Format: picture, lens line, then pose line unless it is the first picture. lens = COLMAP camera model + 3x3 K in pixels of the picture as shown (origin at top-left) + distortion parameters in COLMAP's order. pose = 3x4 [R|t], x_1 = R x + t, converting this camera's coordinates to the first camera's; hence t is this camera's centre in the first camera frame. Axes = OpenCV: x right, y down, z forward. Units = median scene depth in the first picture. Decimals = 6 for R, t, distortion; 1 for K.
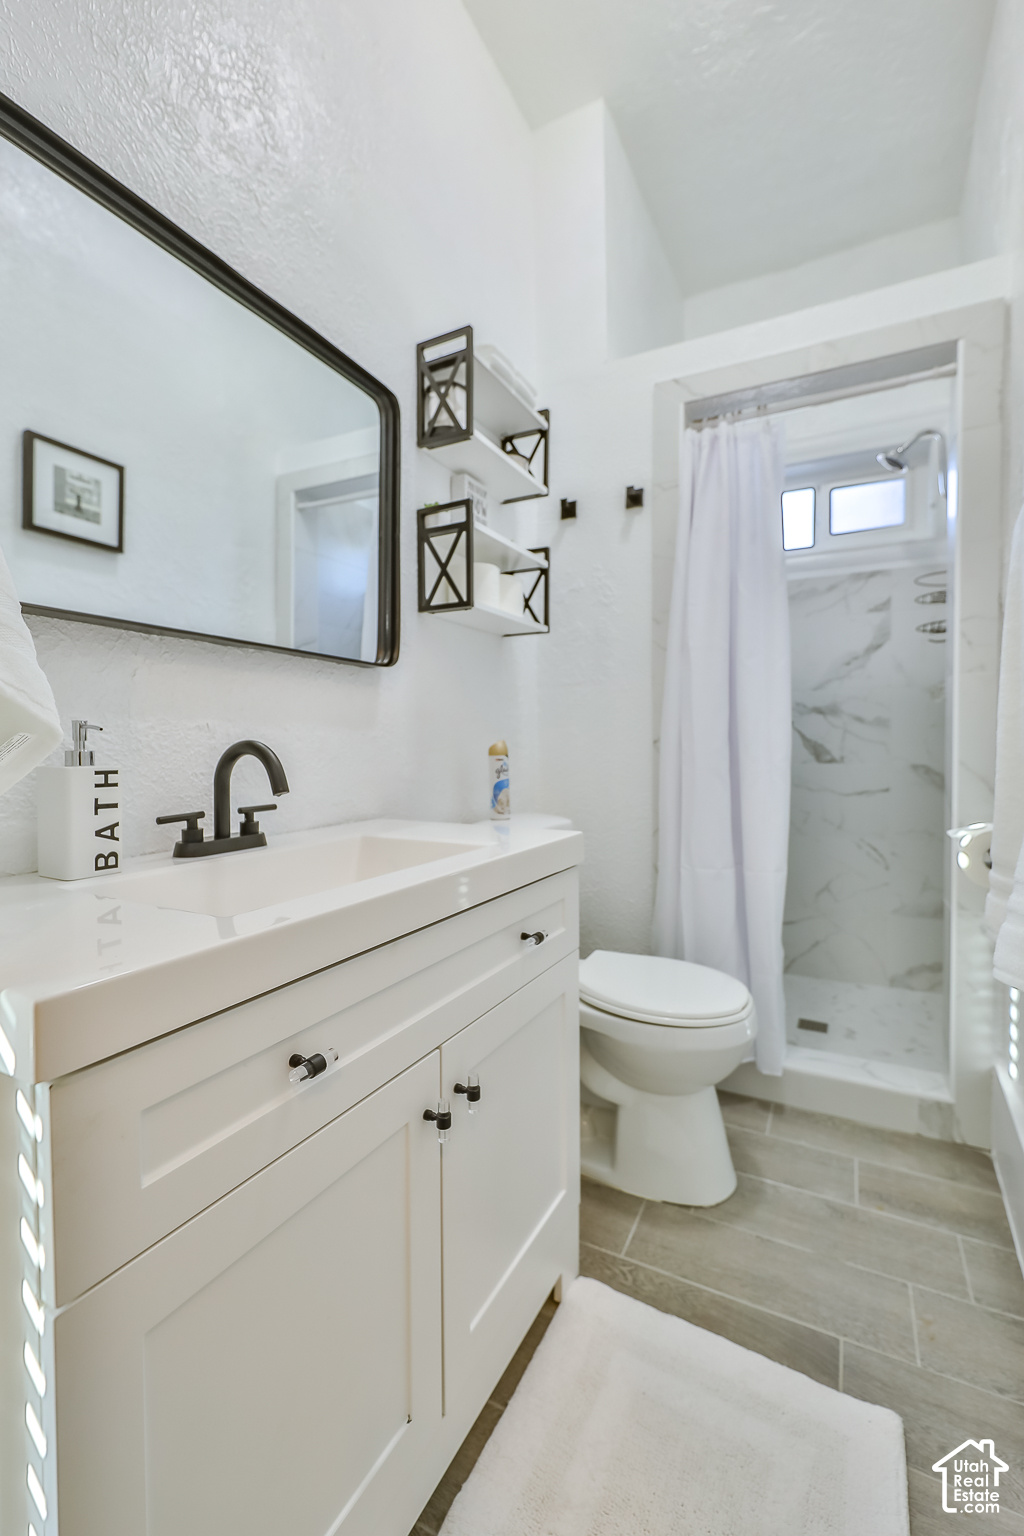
lens RADIAL K [[659.0, 0, 512.6], [0, 659.0, 747.8], [0, 0, 1]] dist [0.000423, 0.000033]
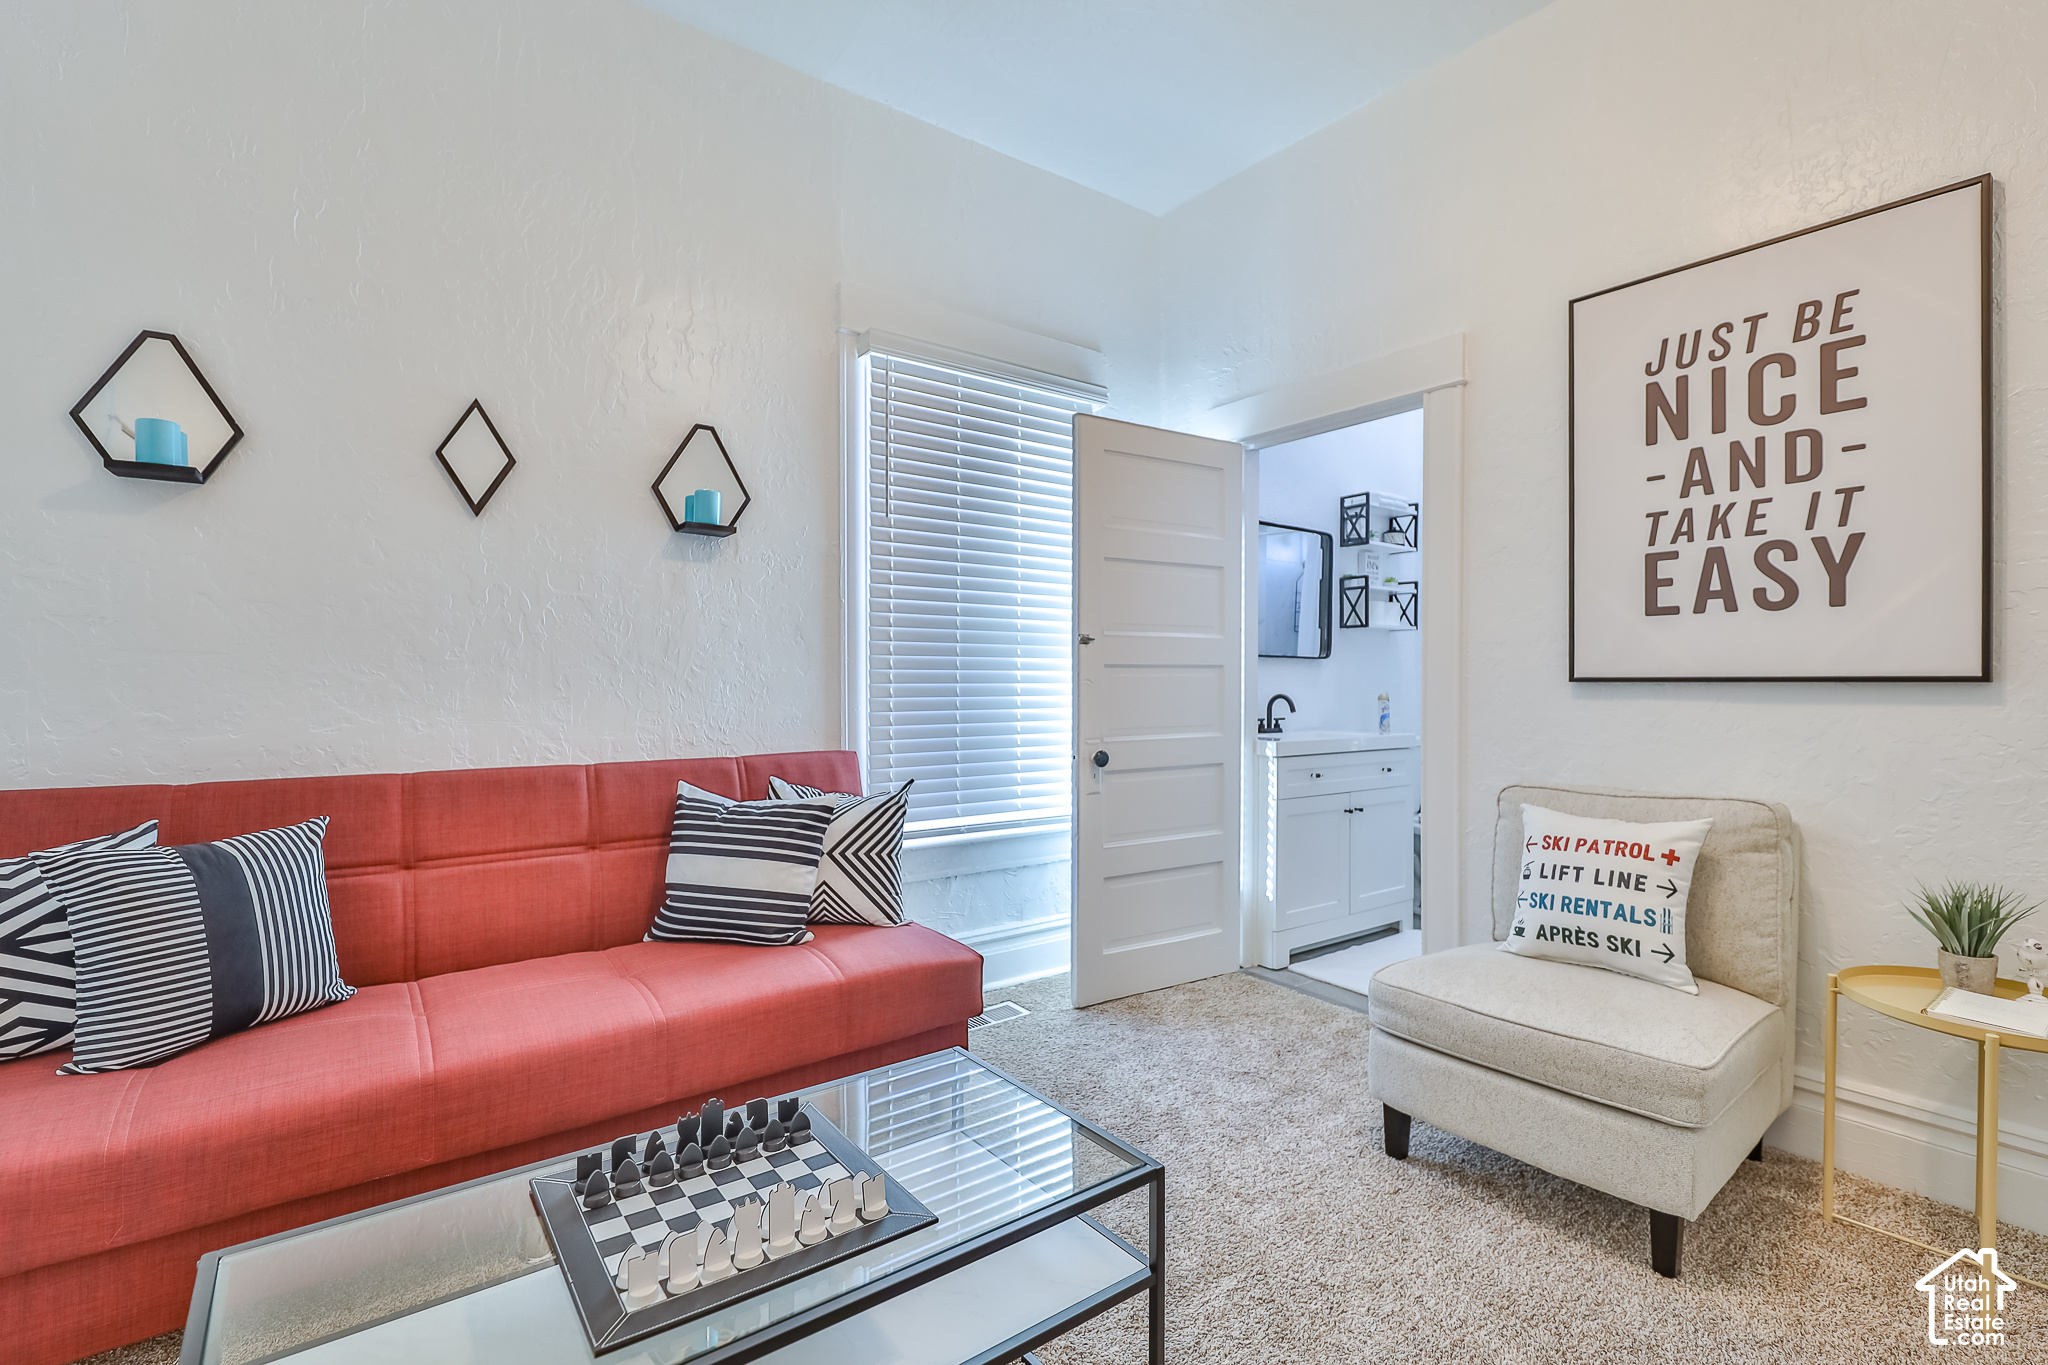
lens RADIAL K [[915.7, 0, 1035.8], [0, 915.7, 672.5], [0, 0, 1]] dist [-0.001927, -0.000229]
pose [[0.904406, 0.006875, -0.426617, 0.215050], [-0.012449, 0.999870, -0.010279, -0.031547], [0.426491, 0.014607, 0.904374, -1.964188]]
